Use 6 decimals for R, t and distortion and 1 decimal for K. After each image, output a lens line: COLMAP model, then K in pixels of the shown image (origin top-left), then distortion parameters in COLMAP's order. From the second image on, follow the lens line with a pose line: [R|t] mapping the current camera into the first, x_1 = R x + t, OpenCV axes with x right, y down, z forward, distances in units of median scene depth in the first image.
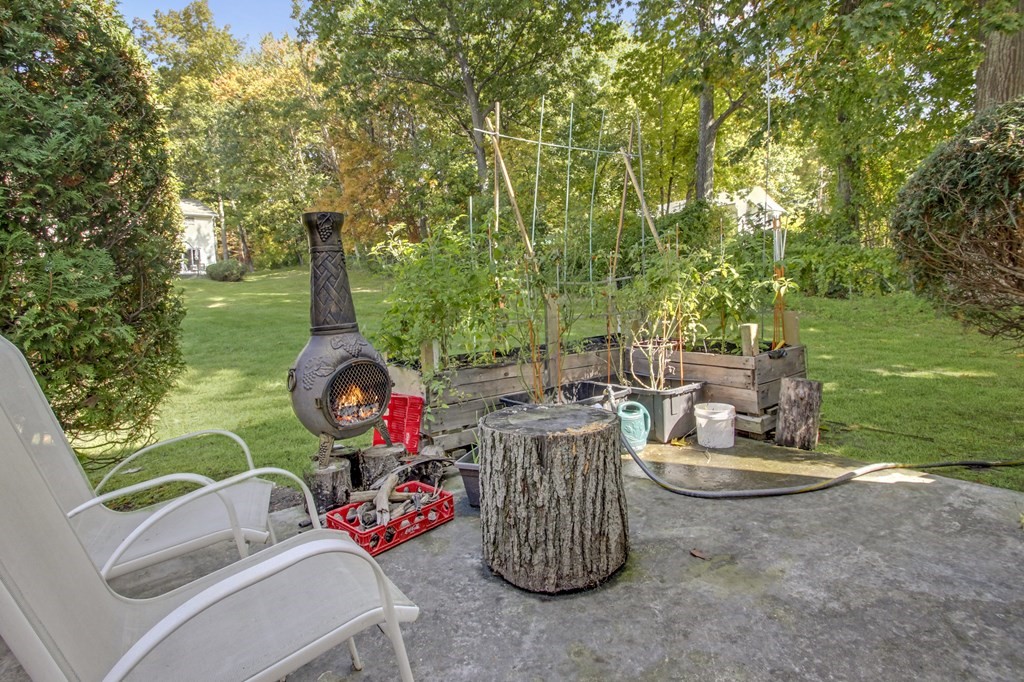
lens RADIAL K [[489.3, 0, 501.6], [0, 489.3, 340.0], [0, 0, 1]] dist [-0.001764, -0.011224]
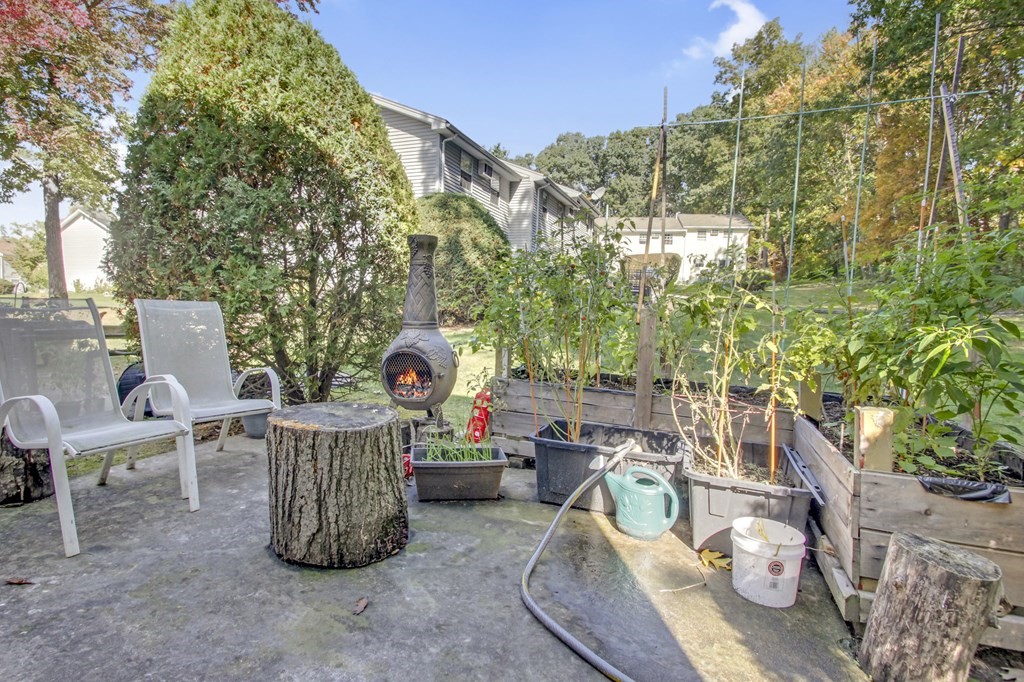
lens RADIAL K [[489.3, 0, 501.6], [0, 489.3, 340.0], [0, 0, 1]] dist [-0.001764, -0.011224]
pose [[0.542112, 0.122698, -0.831300, 0.861275], [-0.140754, 0.988564, 0.054120, -0.082482], [0.828434, 0.087670, 0.553183, 0.483277]]
